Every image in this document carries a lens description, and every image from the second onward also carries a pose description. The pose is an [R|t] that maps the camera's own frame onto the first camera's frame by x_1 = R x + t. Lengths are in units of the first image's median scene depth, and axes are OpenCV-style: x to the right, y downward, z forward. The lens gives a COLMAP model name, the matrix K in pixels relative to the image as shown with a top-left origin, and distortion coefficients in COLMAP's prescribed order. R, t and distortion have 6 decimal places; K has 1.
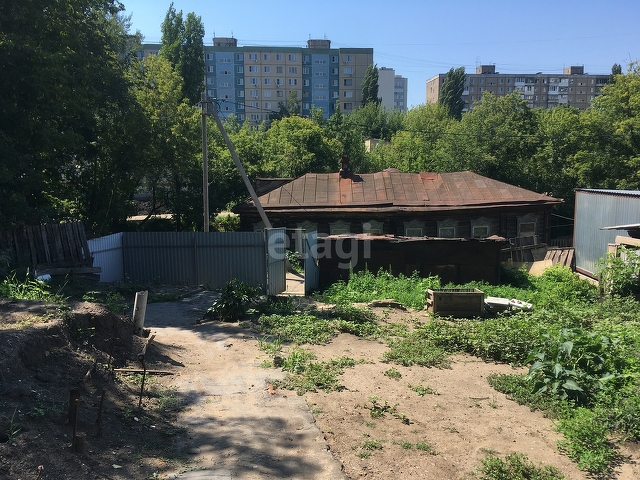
lens RADIAL K [[534.9, 0, 320.0], [0, 534.9, 240.0], [0, 0, 1]] dist [0.117257, -0.172196]
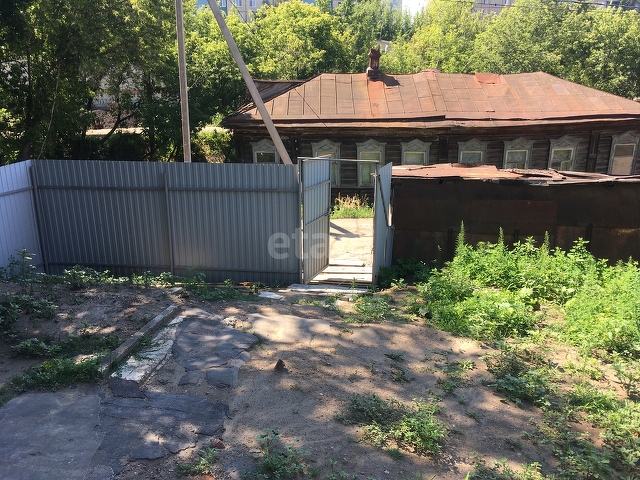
lens RADIAL K [[534.9, 0, 320.0], [0, 534.9, 240.0], [0, 0, 1]] dist [0.117257, -0.172196]
pose [[0.999561, 0.003713, 0.029393, -0.046619], [-0.008153, 0.988285, 0.152403, -0.011007], [-0.028483, -0.152576, 0.987881, 0.225135]]
